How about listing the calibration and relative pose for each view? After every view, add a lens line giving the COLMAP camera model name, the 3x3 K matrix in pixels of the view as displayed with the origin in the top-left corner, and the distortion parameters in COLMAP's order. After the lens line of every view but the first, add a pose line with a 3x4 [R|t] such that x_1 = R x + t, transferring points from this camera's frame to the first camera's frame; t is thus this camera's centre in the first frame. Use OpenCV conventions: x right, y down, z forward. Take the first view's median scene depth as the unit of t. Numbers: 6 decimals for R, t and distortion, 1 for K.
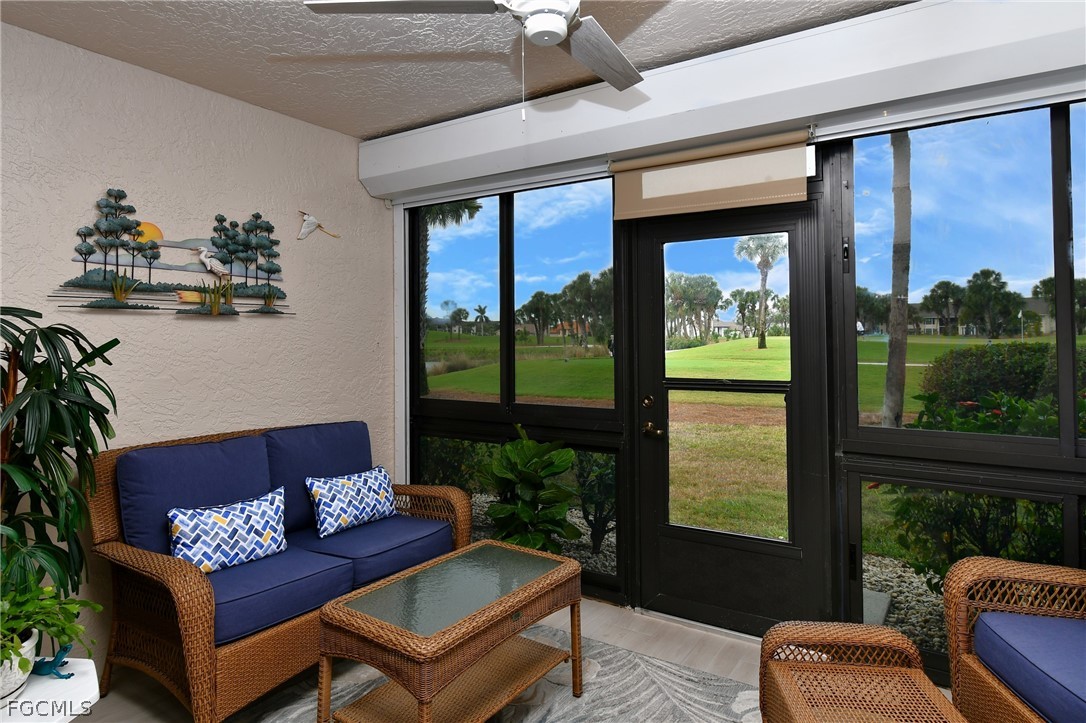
lens RADIAL K [[621.9, 0, 544.7], [0, 621.9, 317.8], [0, 0, 1]] dist [-0.001558, 0.000060]
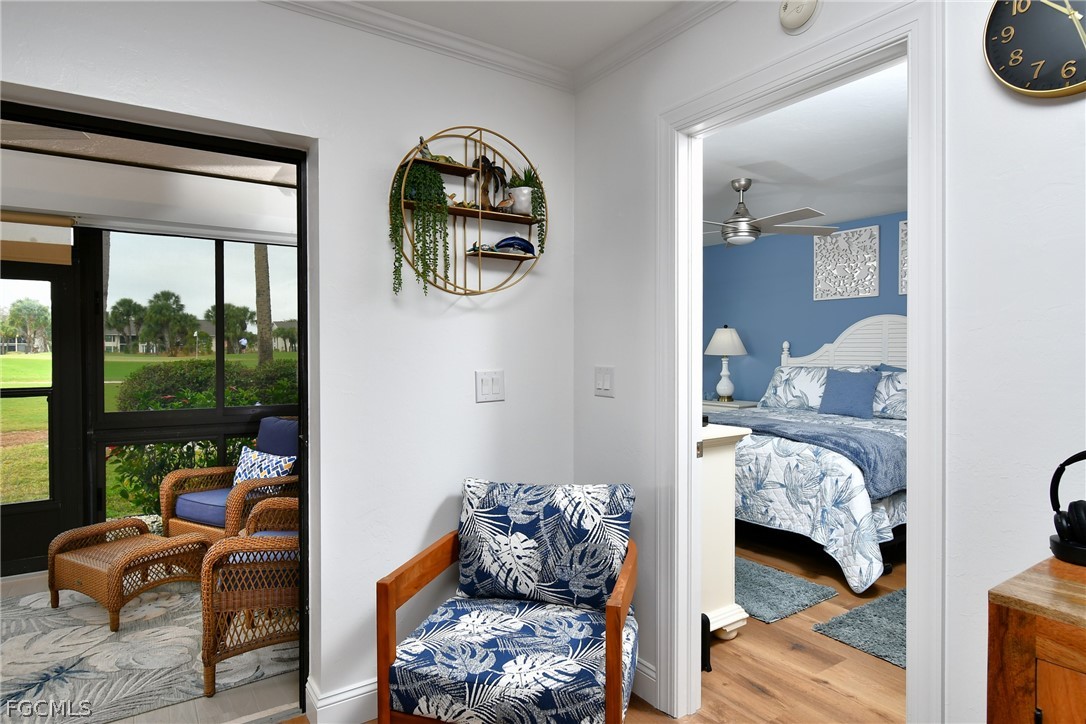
lens RADIAL K [[611.5, 0, 543.0], [0, 611.5, 362.0], [0, 0, 1]] dist [-0.003011, -0.000413]
pose [[0.389273, -0.008983, 0.921079, -0.461097], [-0.030121, 0.999294, 0.022476, -0.021049], [-0.920630, -0.036493, 0.388728, -0.586708]]
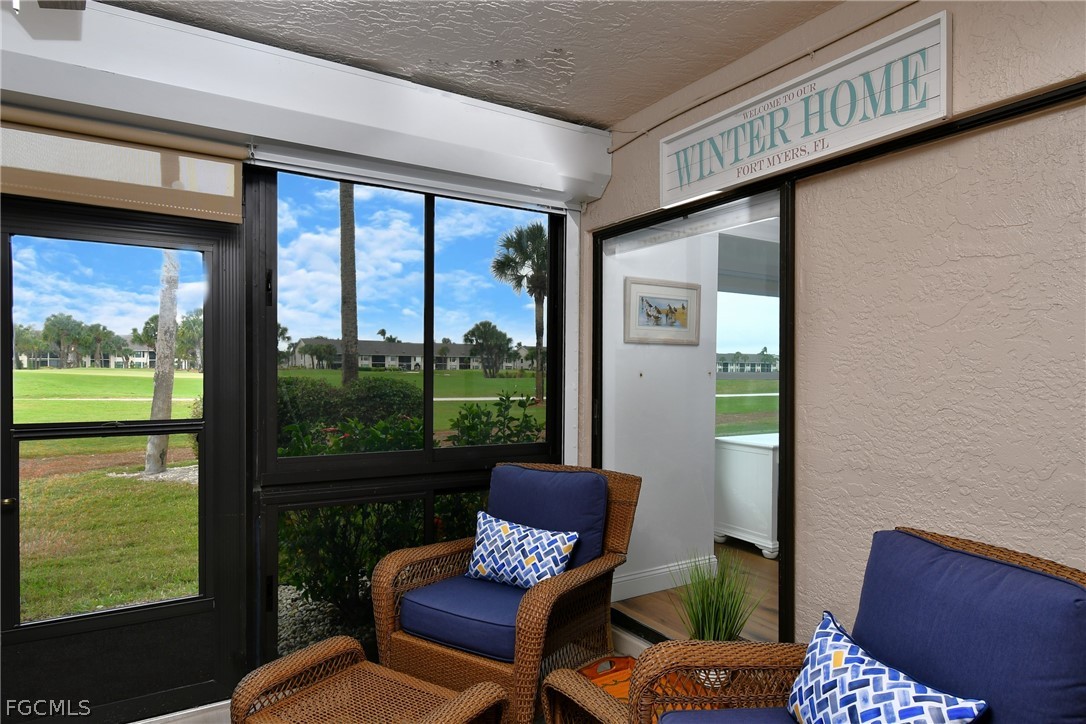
lens RADIAL K [[640.1, 0, 549.5], [0, 640.1, 376.9], [0, 0, 1]] dist [-0.000739, -0.000665]
pose [[0.433951, 0.001414, 0.900935, -0.231994], [-0.037812, 0.999146, 0.016645, 0.006913], [-0.900143, -0.041289, 0.433634, 0.148078]]
